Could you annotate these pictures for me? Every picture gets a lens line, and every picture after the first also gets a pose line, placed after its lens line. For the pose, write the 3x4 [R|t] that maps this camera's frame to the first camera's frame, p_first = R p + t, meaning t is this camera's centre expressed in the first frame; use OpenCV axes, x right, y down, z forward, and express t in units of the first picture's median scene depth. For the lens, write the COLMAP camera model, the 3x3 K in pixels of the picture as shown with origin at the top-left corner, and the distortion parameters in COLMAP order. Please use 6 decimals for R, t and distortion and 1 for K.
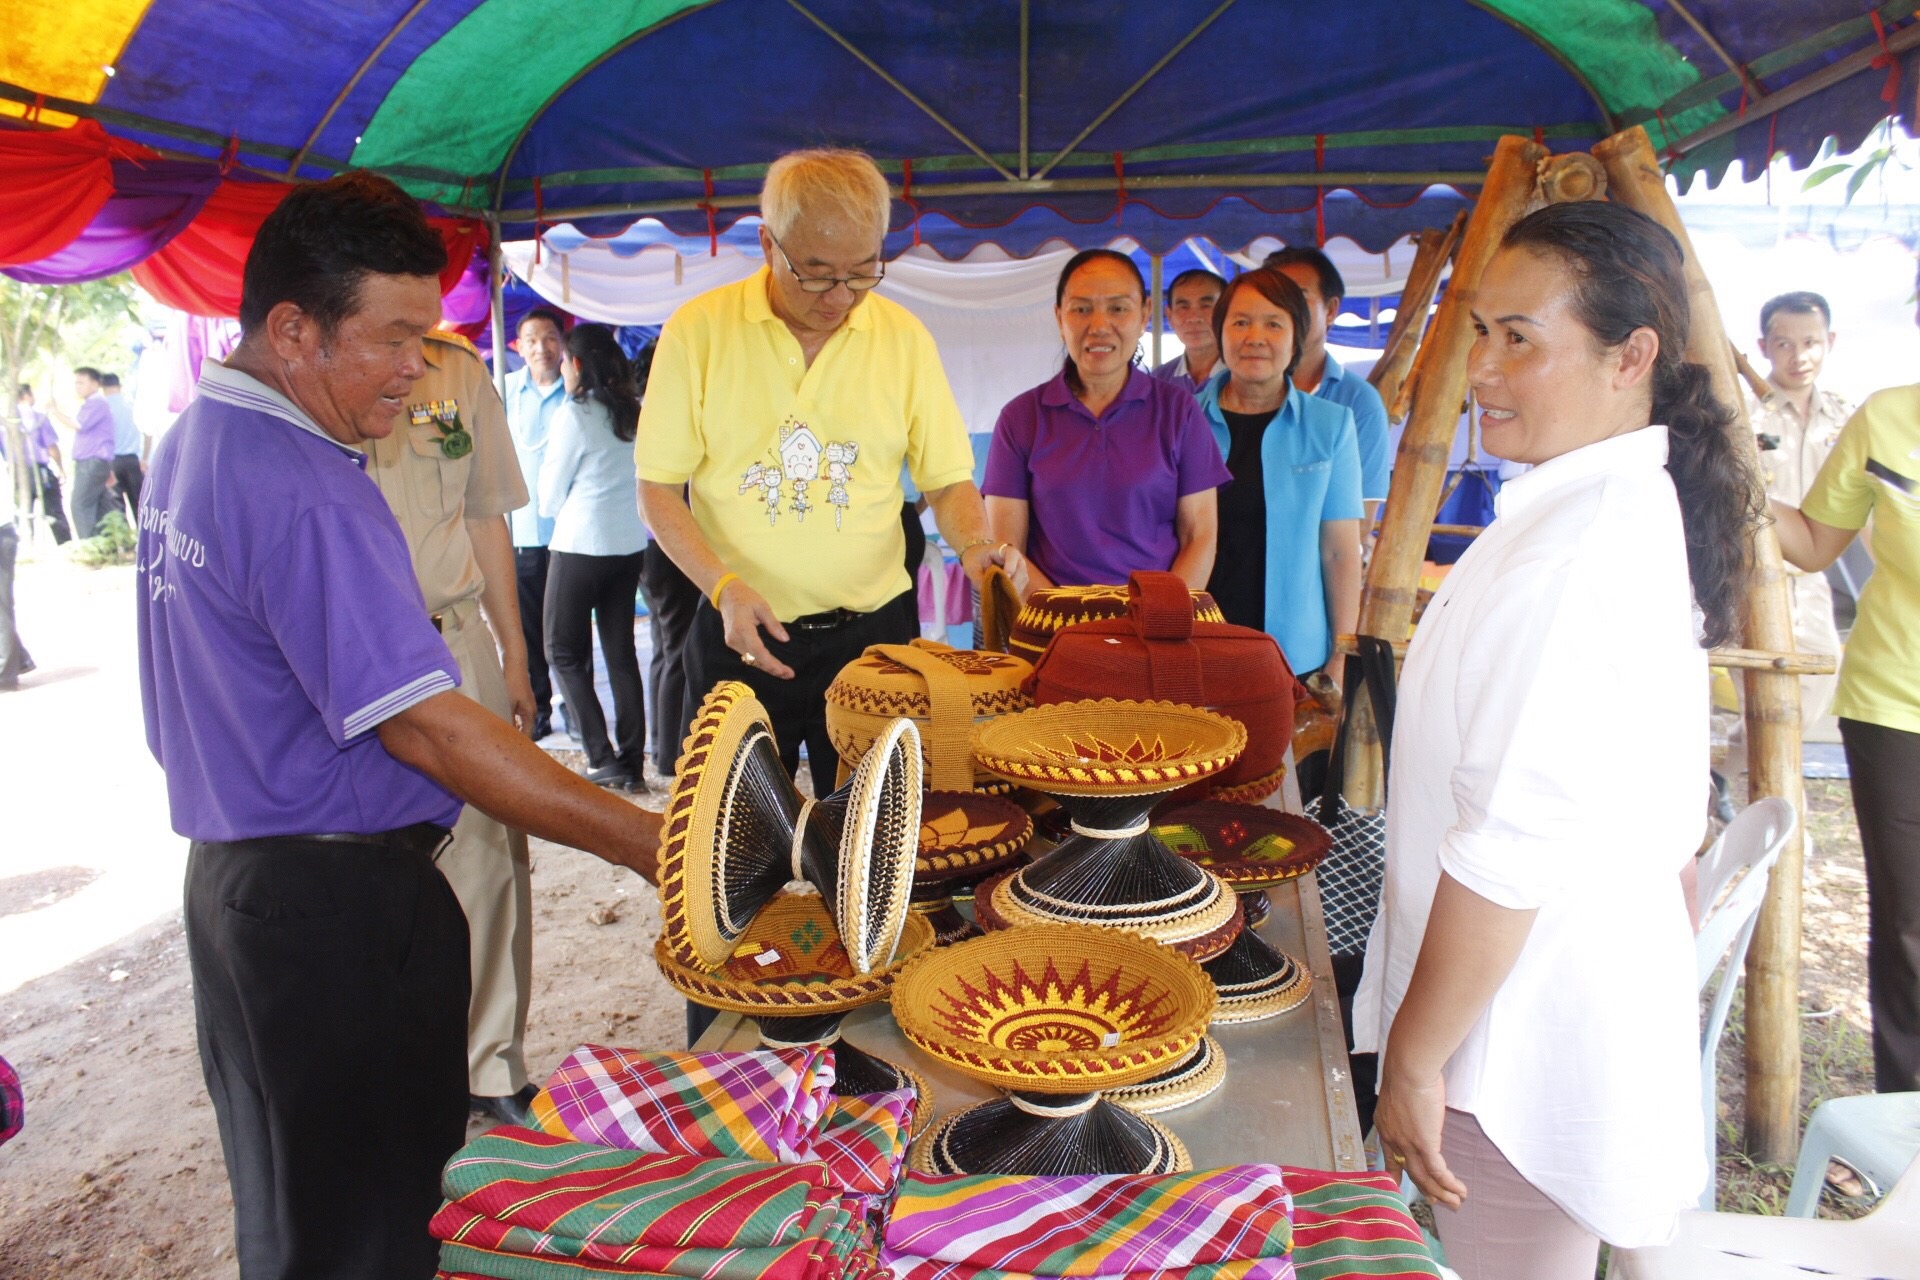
lens RADIAL K [[1527.8, 0, 960.0], [0, 1527.8, 640.0], [0, 0, 1]] dist [-0.156062, 0.138404]
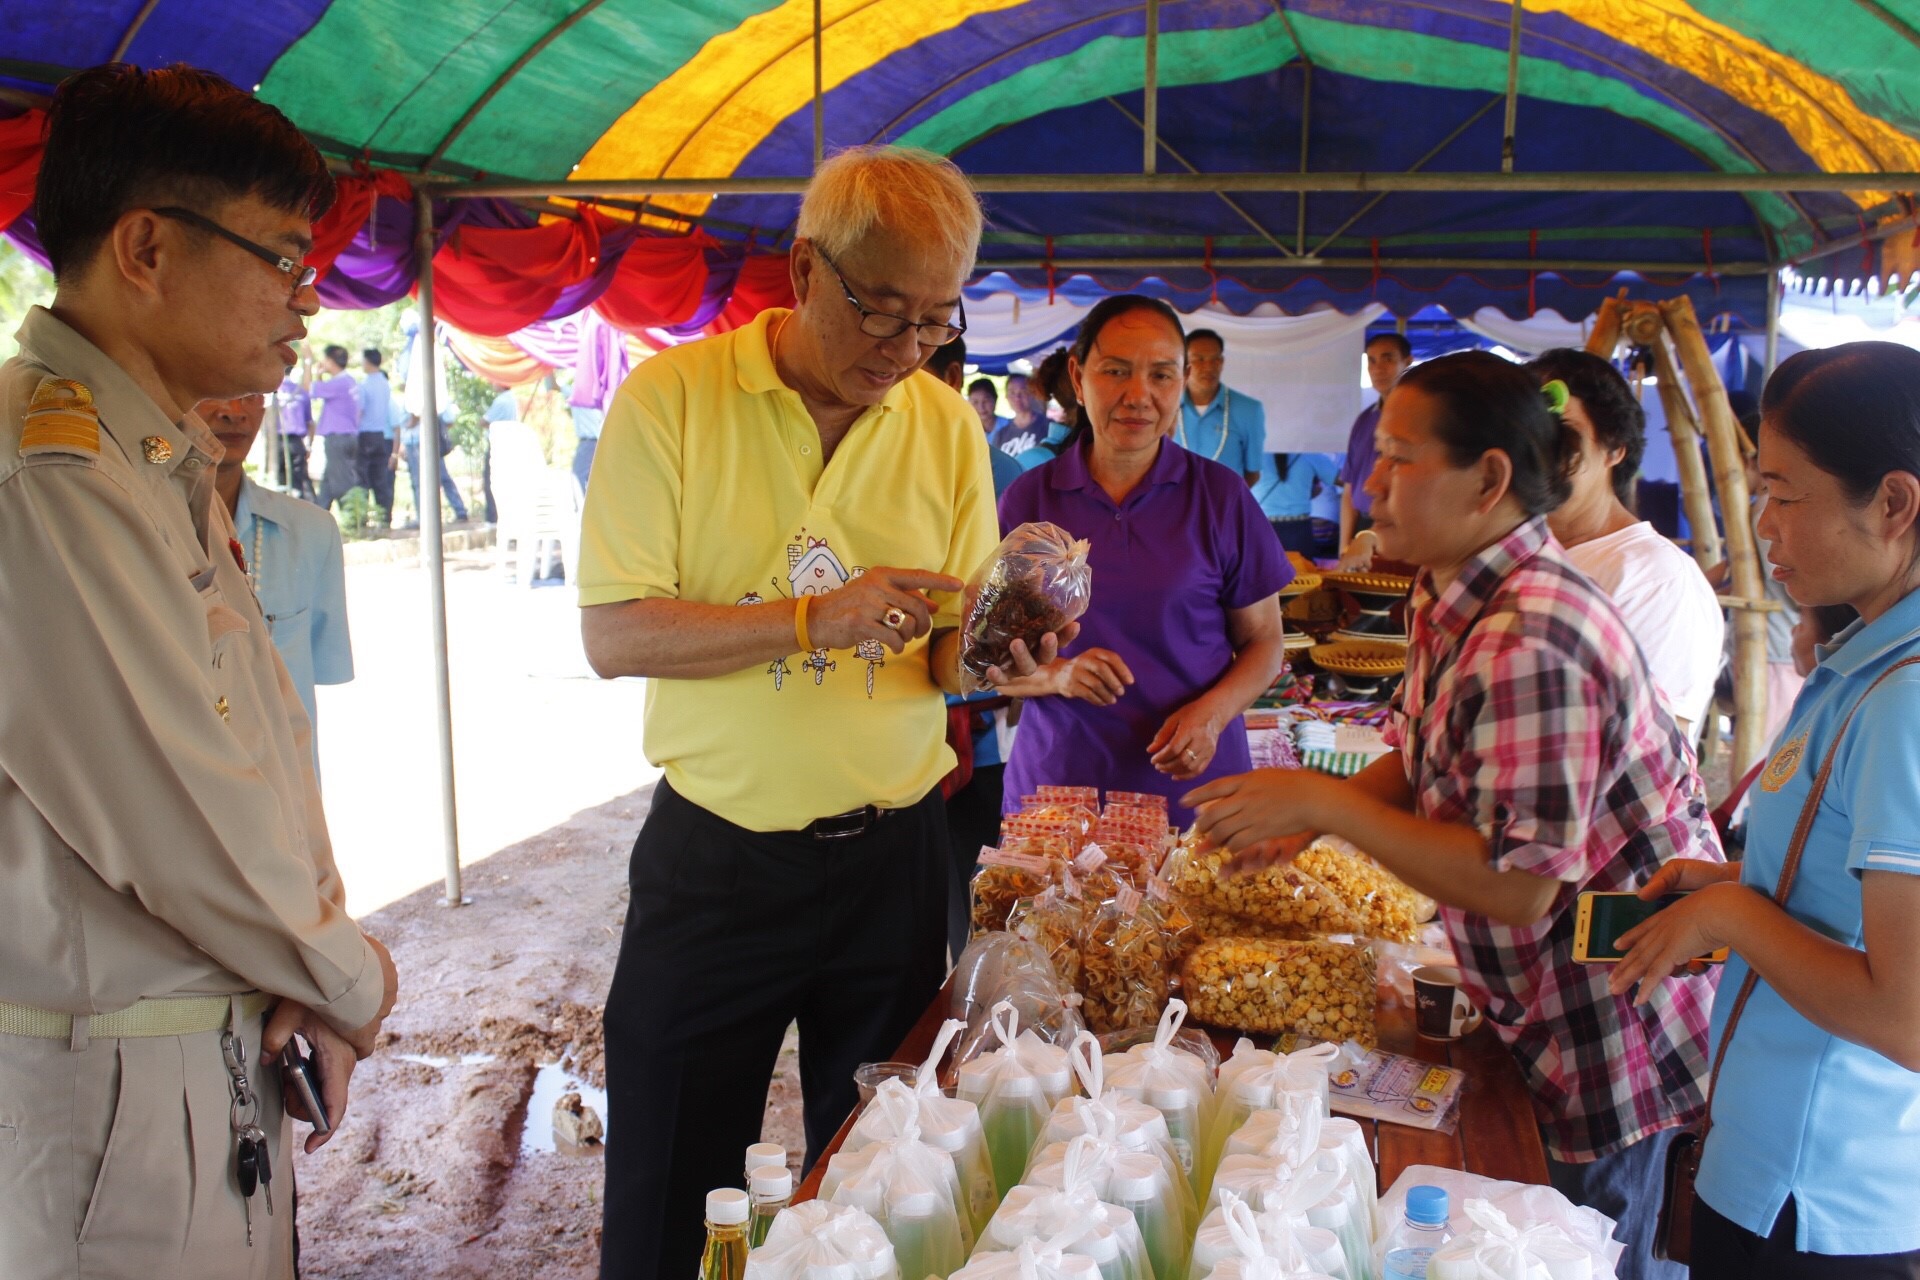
lens RADIAL K [[1919.9, 0, 960.0], [0, 1919.9, 640.0], [0, 0, 1]] dist [-0.136354, 0.140537]
pose [[0.994927, 0.043502, -0.090709, -0.086166], [-0.045919, 0.998639, -0.024721, 0.076324], [0.089510, 0.028761, 0.995571, -0.645664]]
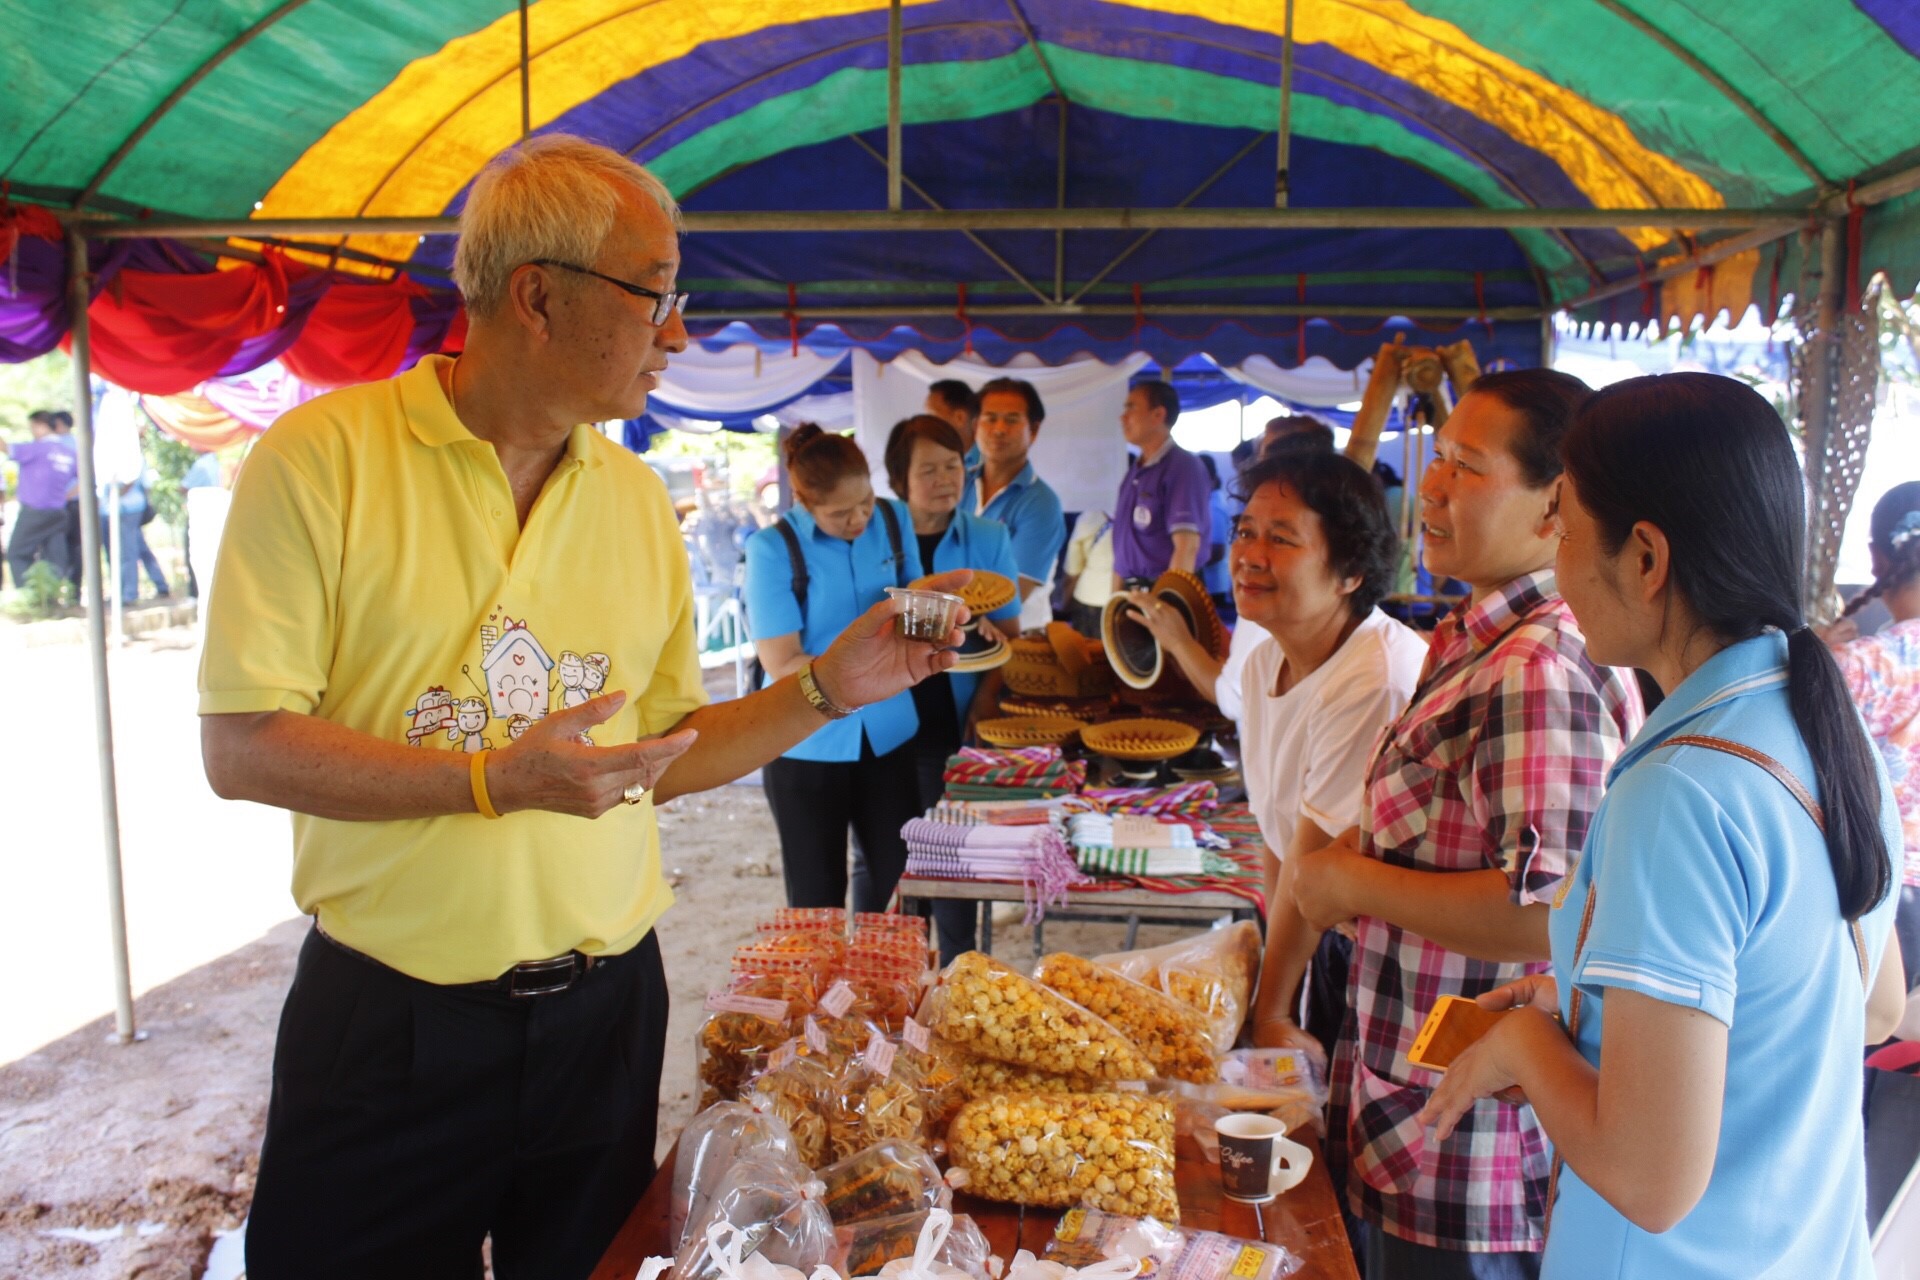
lens RADIAL K [[1994.3, 0, 960.0], [0, 1994.3, 640.0], [0, 0, 1]] dist [-0.126063, 0.143666]
pose [[0.999301, 0.020071, 0.031533, -0.083215], [-0.018097, 0.997933, -0.061665, 0.065916], [-0.032706, 0.061052, 0.997599, -0.587040]]
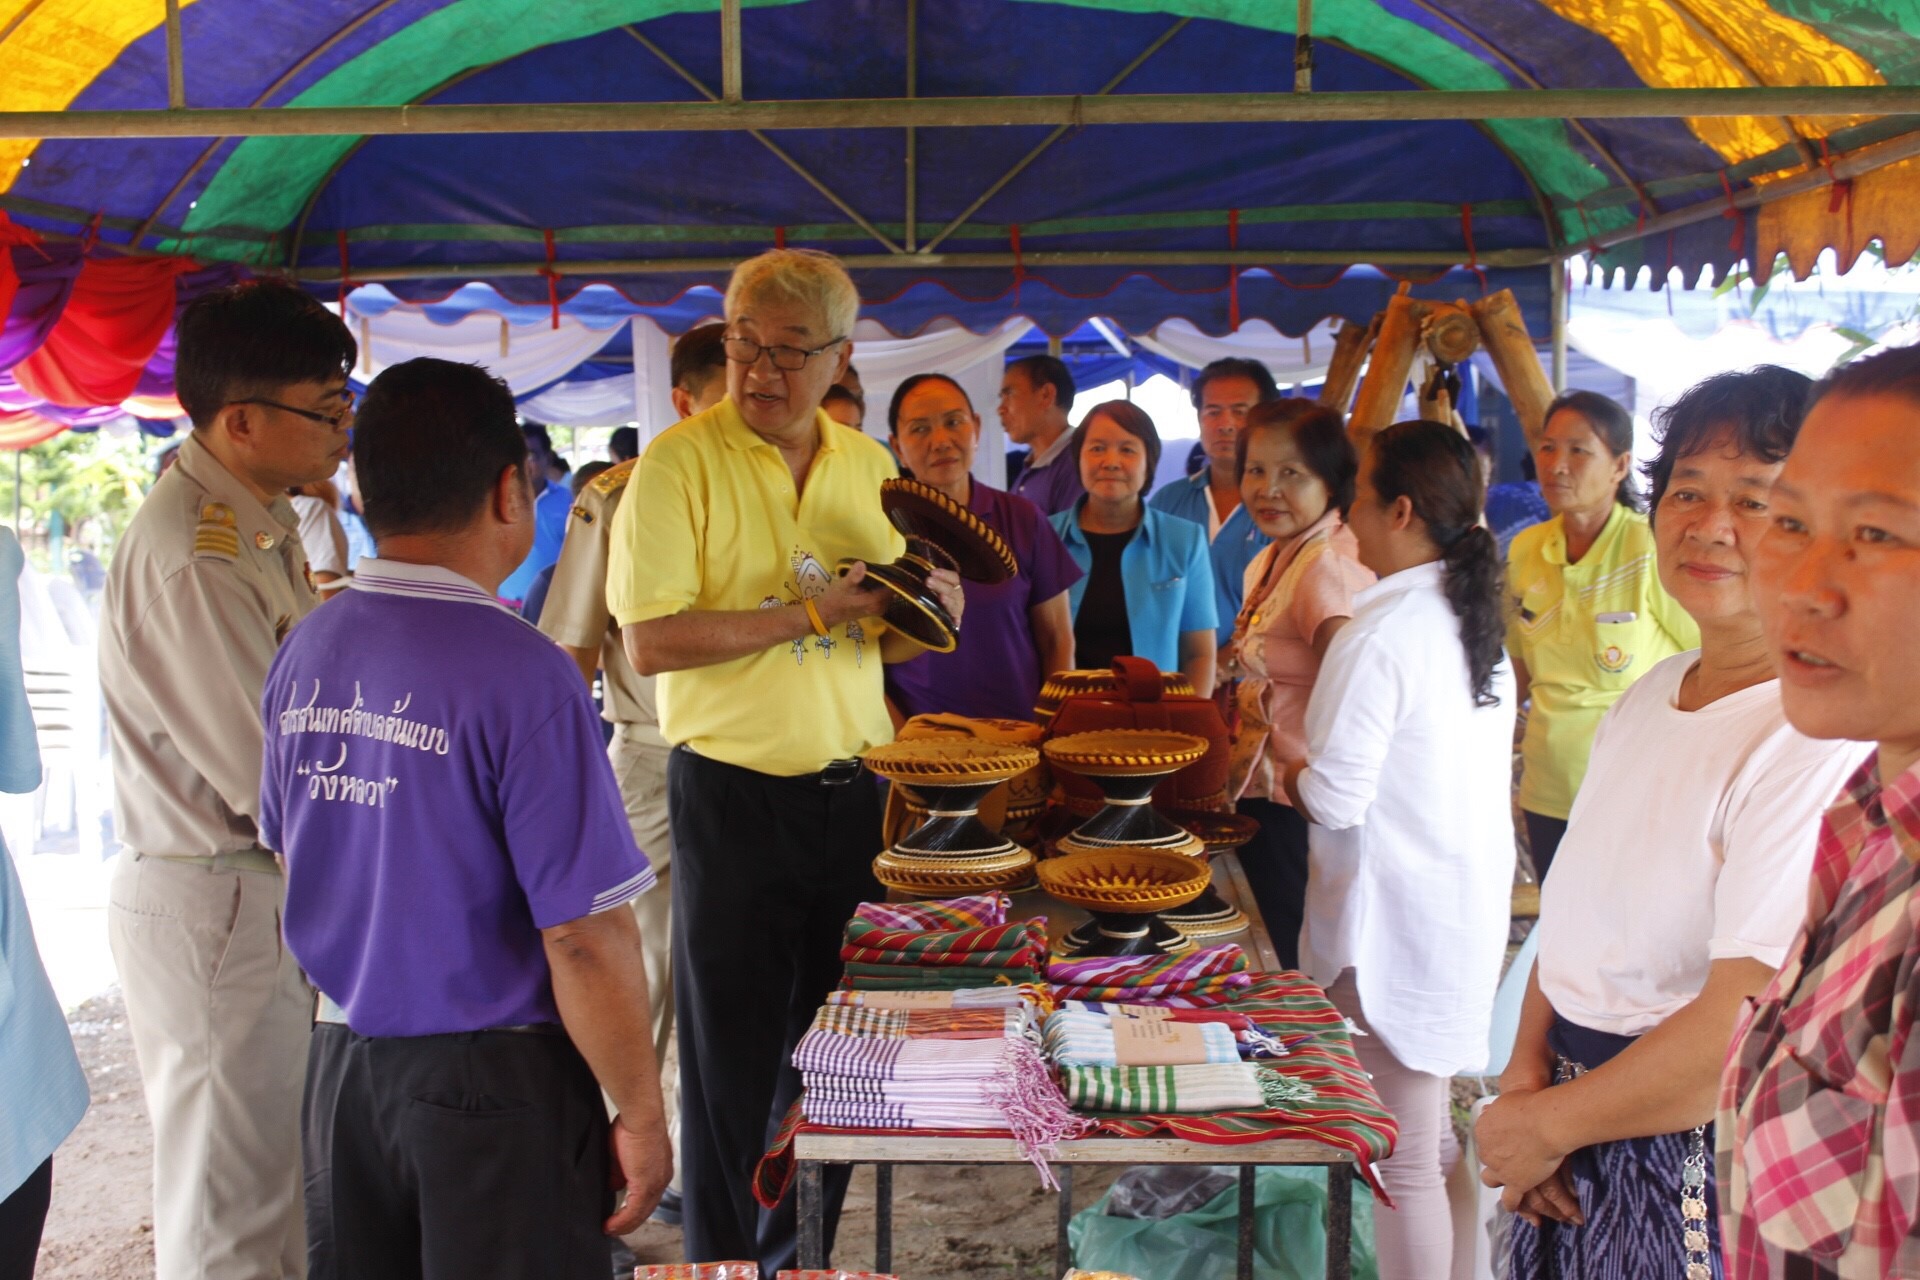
lens RADIAL K [[2430.4, 0, 936.2], [0, 2430.4, 636.1], [0, 0, 1]] dist [-0.105328, 0.291083]
pose [[0.993526, -0.000867, 0.113599, -0.109802], [0.009923, 0.996811, -0.079182, 0.040210], [-0.113168, 0.079796, 0.990366, -0.433139]]
